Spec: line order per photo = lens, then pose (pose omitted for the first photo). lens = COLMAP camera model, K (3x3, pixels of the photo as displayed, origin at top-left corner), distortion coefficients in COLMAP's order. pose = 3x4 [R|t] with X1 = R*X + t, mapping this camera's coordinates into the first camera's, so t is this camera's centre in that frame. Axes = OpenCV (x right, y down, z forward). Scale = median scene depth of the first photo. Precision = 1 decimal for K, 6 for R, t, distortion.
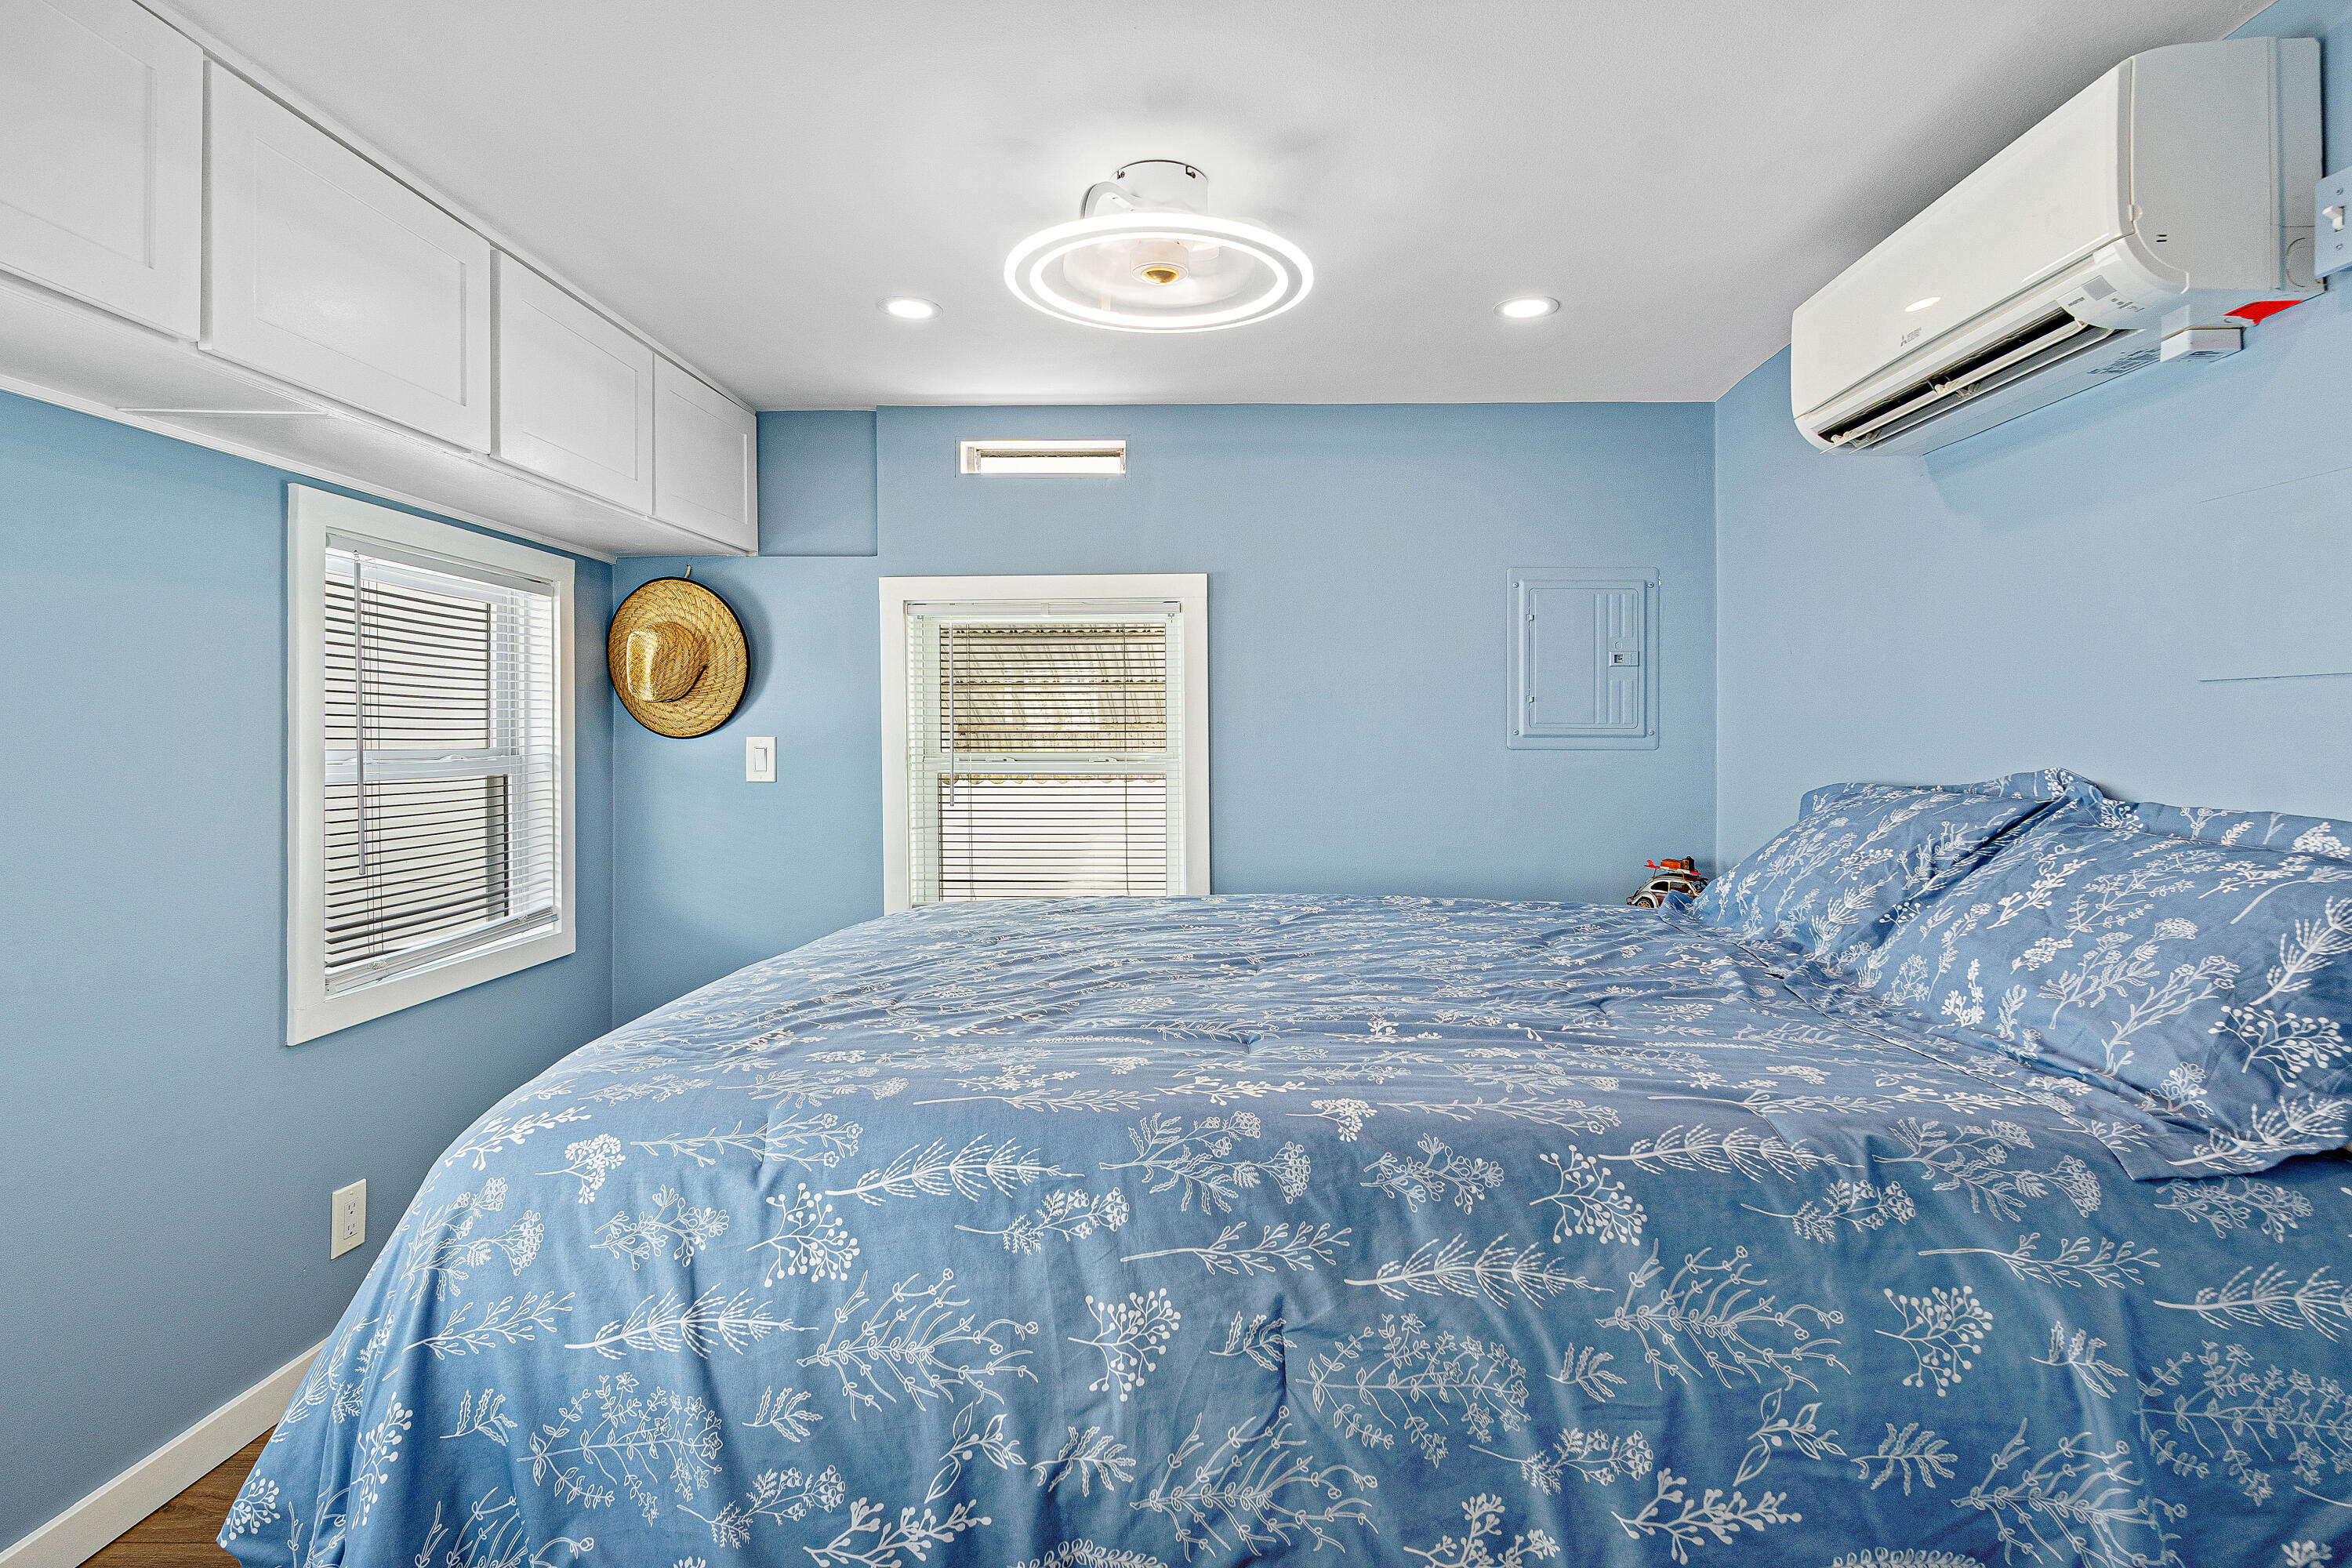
lens RADIAL K [[1092.8, 0, 1179.4], [0, 1092.8, 743.1], [0, 0, 1]] dist [0.002979, 0.001504]
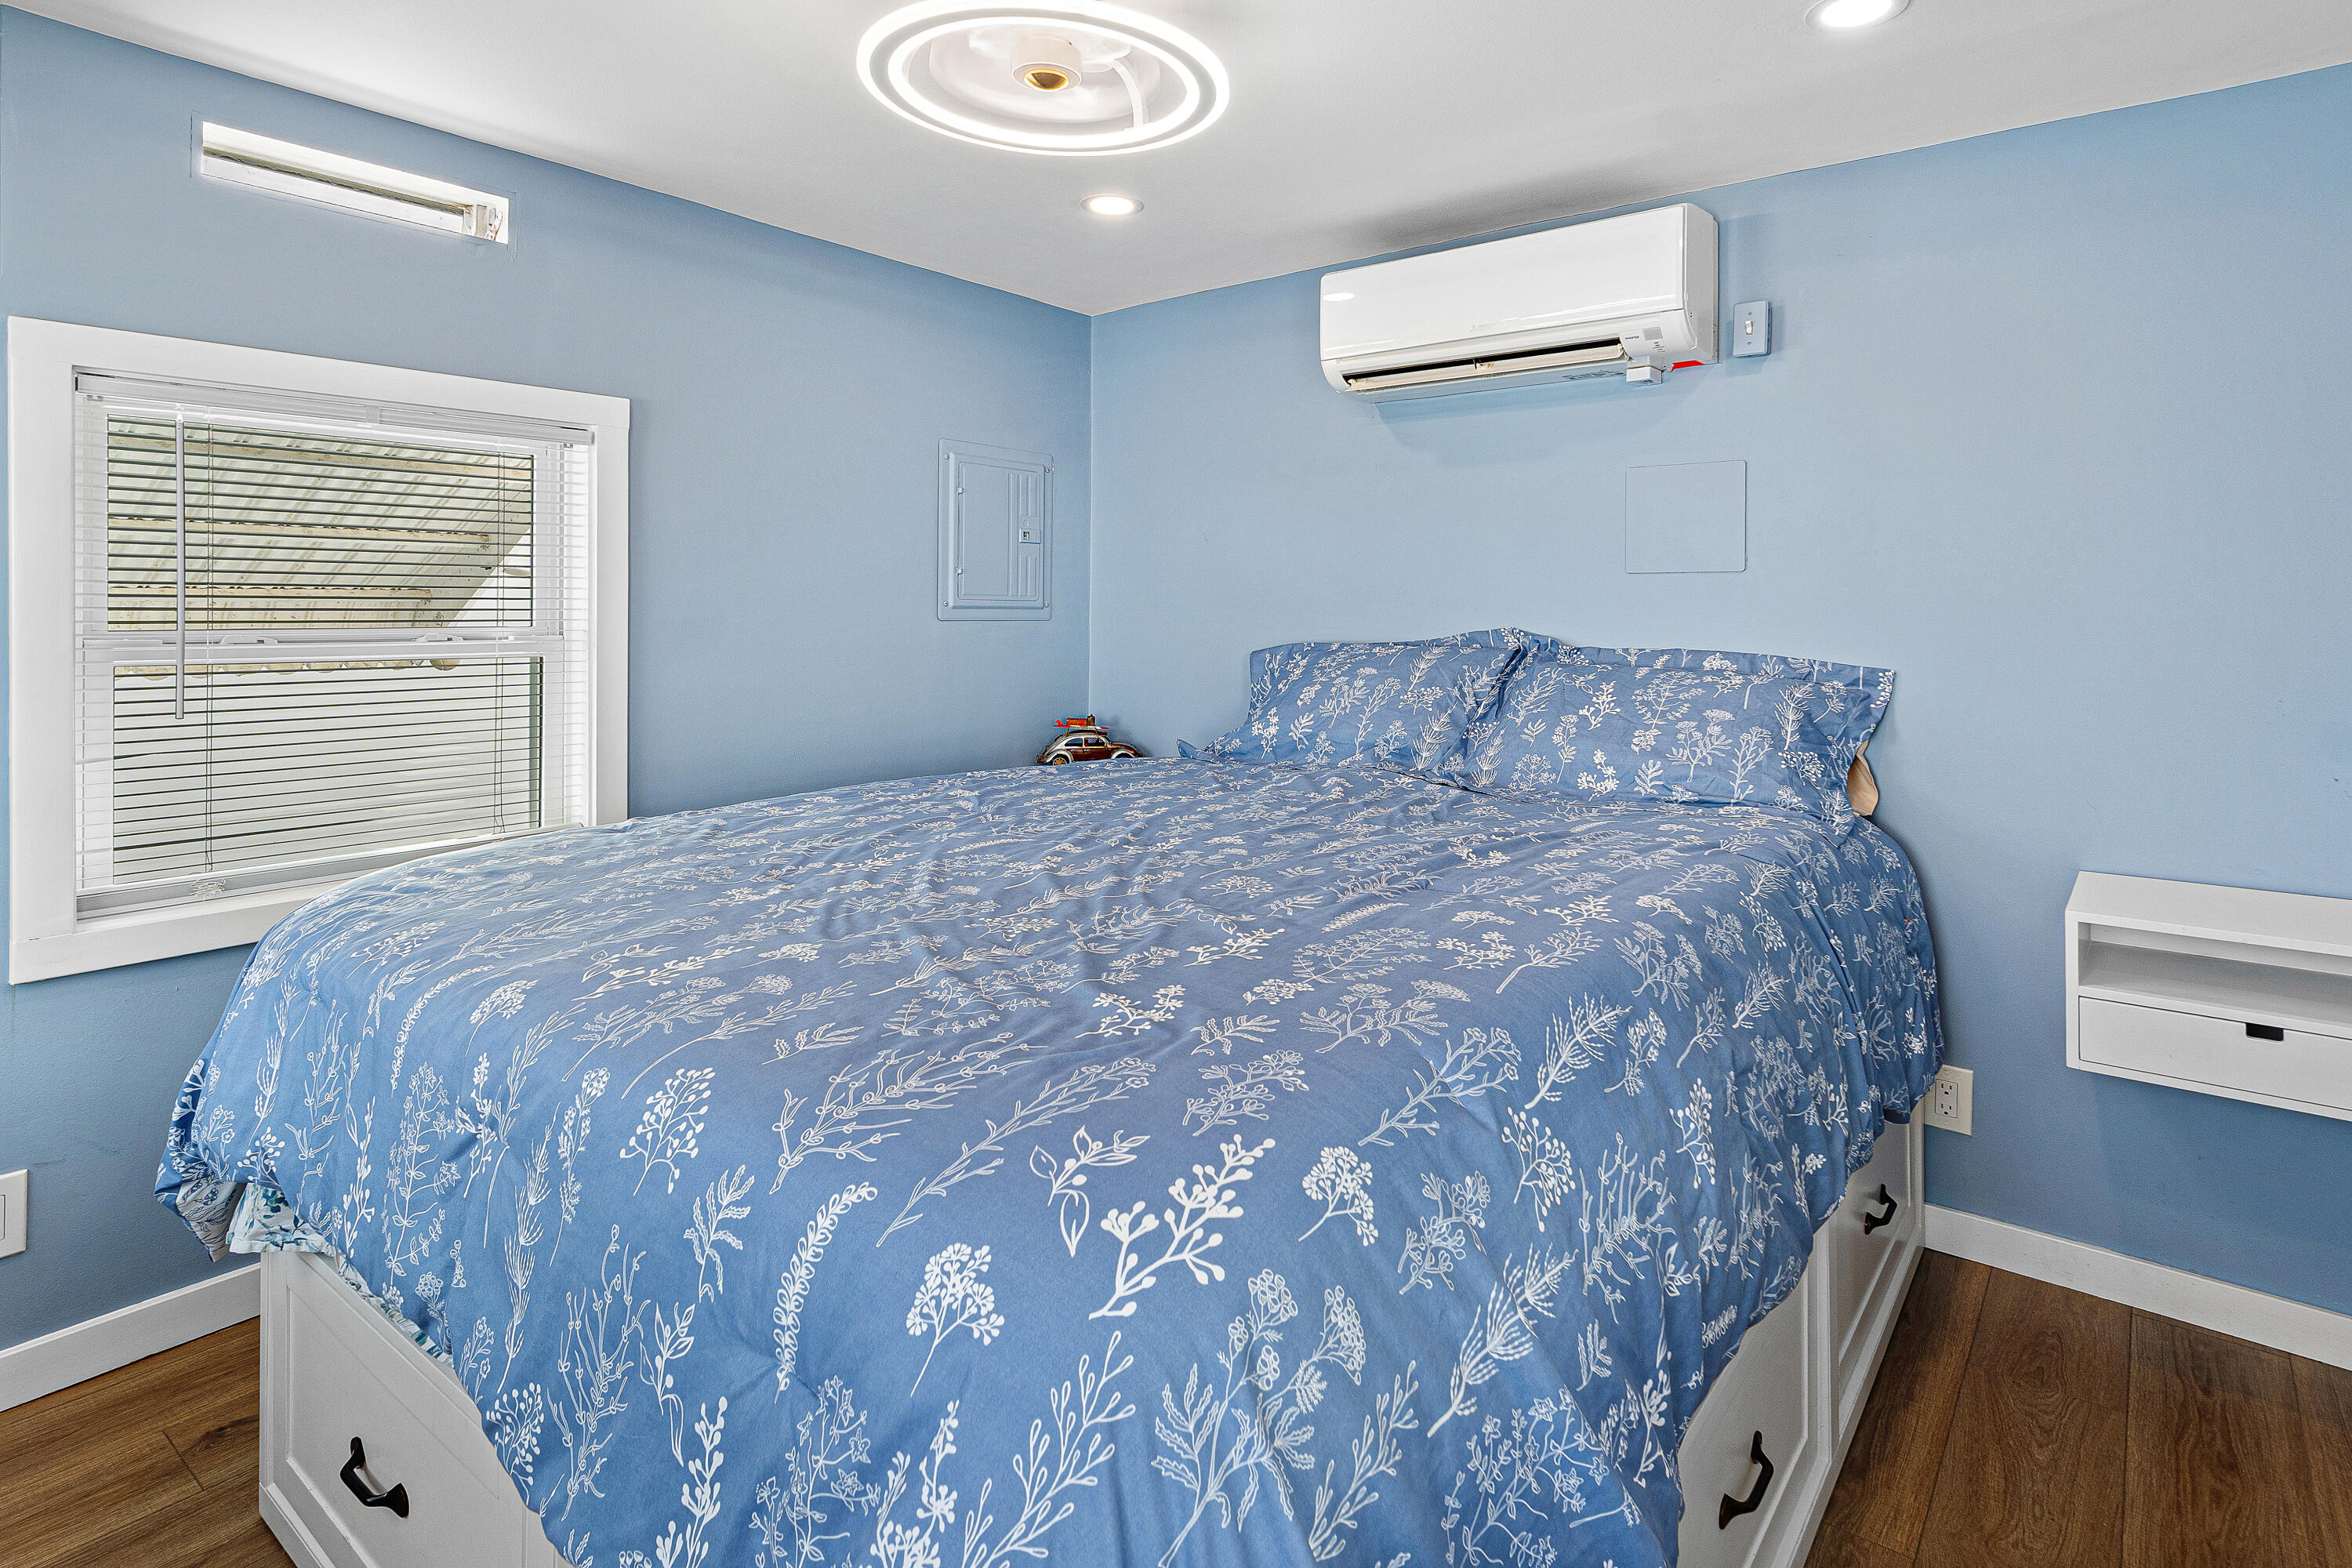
lens RADIAL K [[1116.9, 0, 1176.5], [0, 1116.9, 613.7], [0, 0, 1]] dist [0.002836, 0.000126]
pose [[0.633207, 0.000586, 0.773982, -0.578004], [0.003628, 0.999986, -0.003726, 0.006550], [-0.773974, 0.005167, 0.633196, 0.309595]]
